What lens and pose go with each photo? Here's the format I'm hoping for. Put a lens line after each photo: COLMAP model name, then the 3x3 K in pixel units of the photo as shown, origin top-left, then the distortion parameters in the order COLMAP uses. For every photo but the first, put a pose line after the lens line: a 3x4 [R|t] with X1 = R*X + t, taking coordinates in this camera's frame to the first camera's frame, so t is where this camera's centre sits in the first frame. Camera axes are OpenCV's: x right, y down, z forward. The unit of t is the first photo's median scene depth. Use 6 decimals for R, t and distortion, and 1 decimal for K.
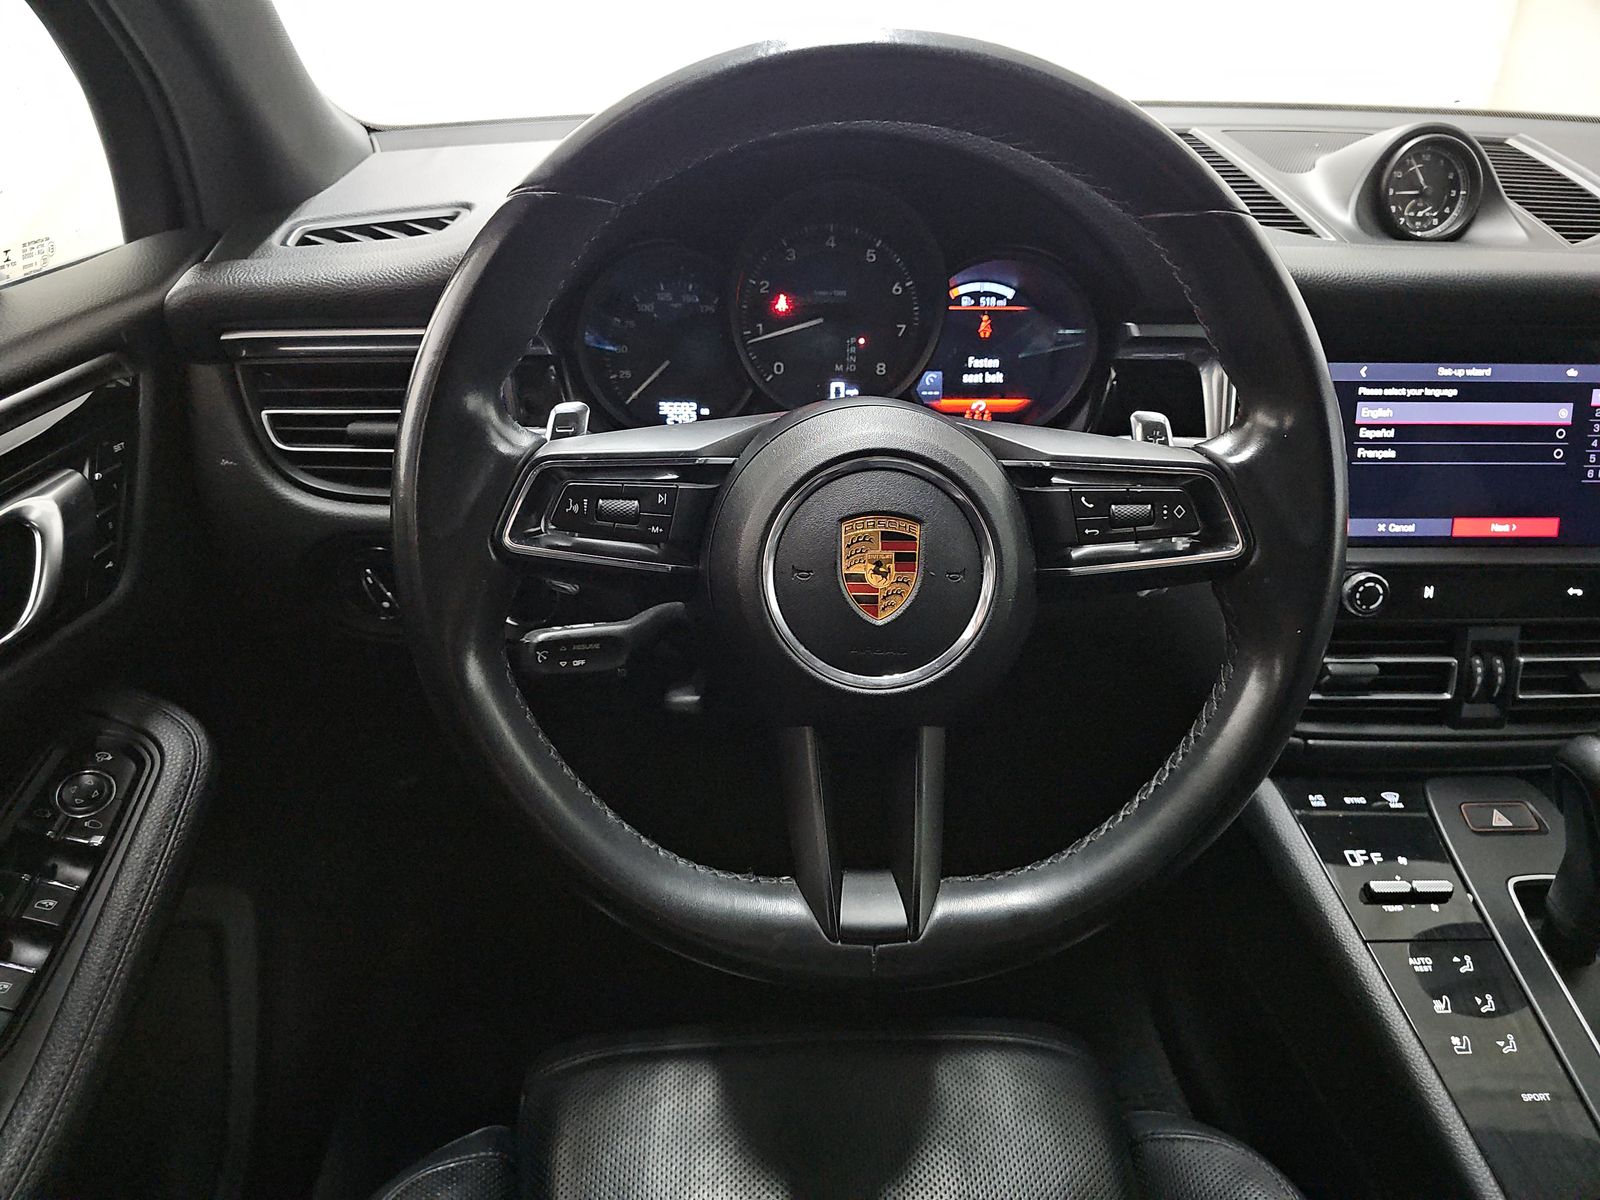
lens RADIAL K [[1060.9, 0, 789.0], [0, 1060.9, 600.3], [0, 0, 1]] dist [0.034963, -0.027255]
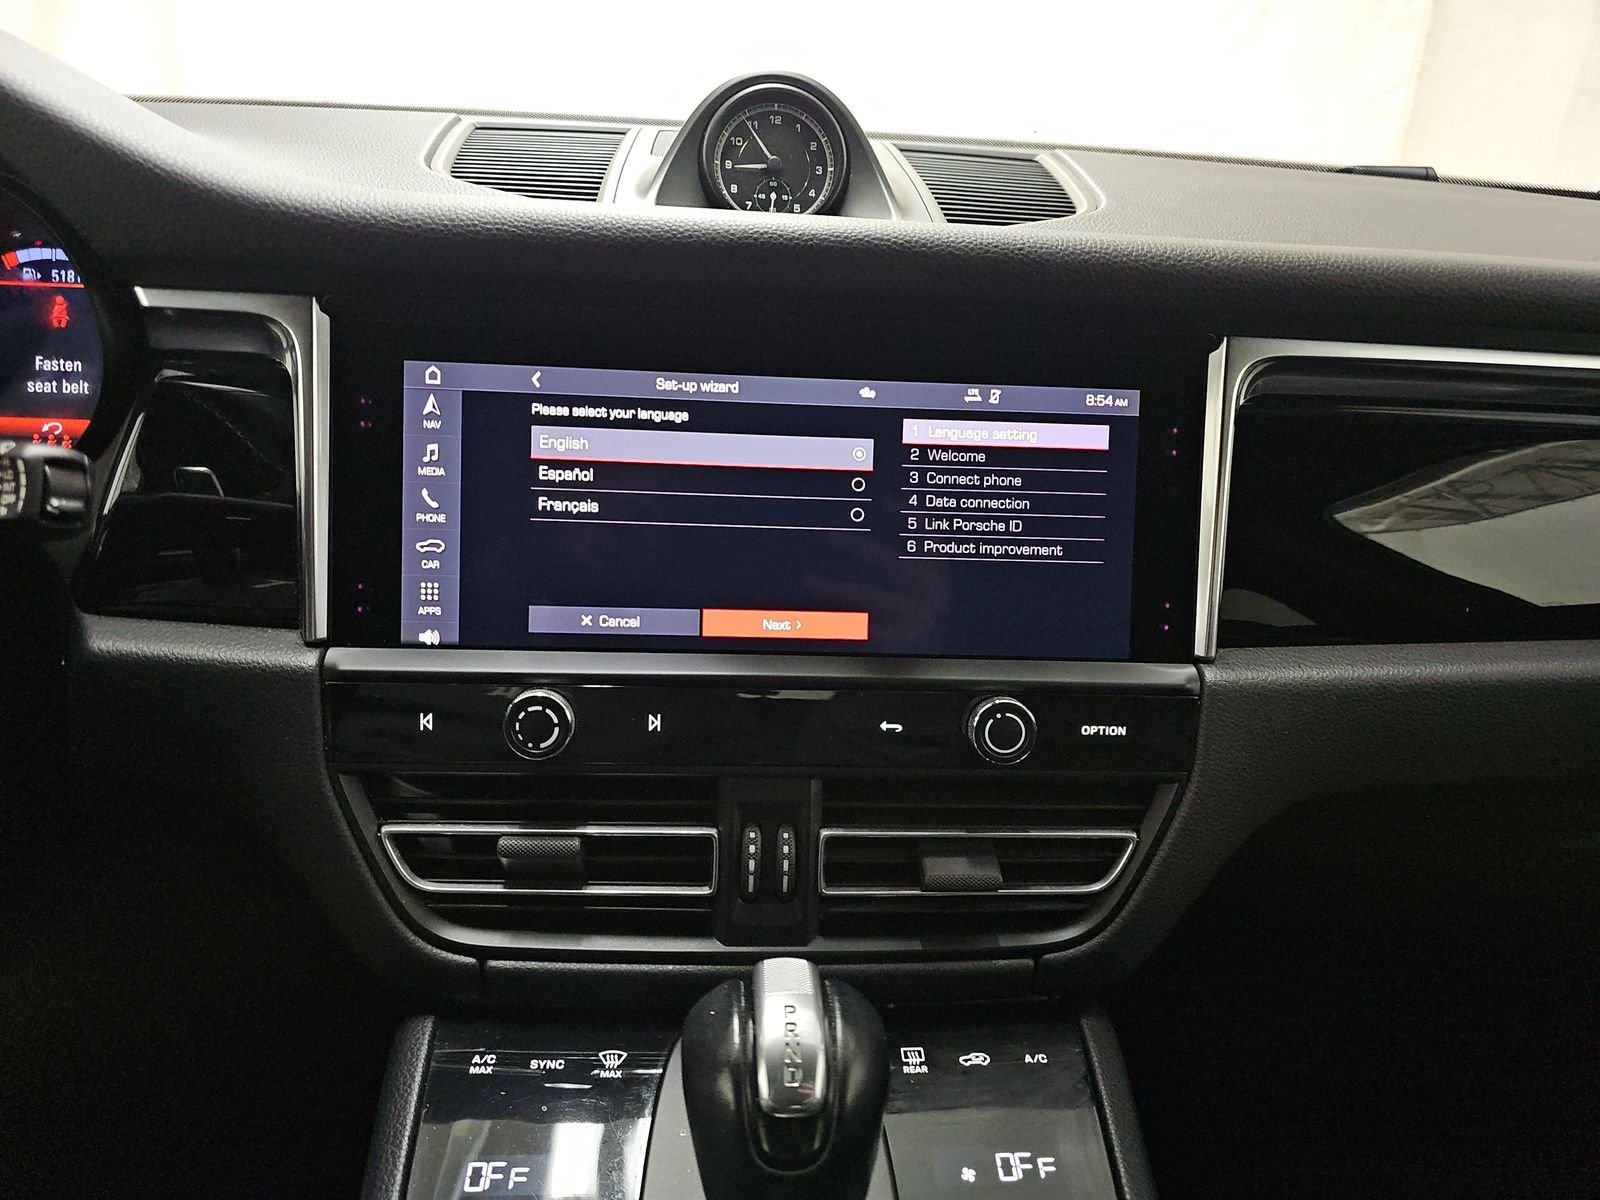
lens RADIAL K [[1021.0, 0, 799.8], [0, 1021.0, 591.2], [0, 0, 1]] dist [0.087226, -0.091266]
pose [[0.999739, 0.022231, 0.005315, 0.673059], [-0.021360, 0.991422, -0.128945, -0.008414], [-0.008136, 0.128798, 0.991637, 0.381145]]
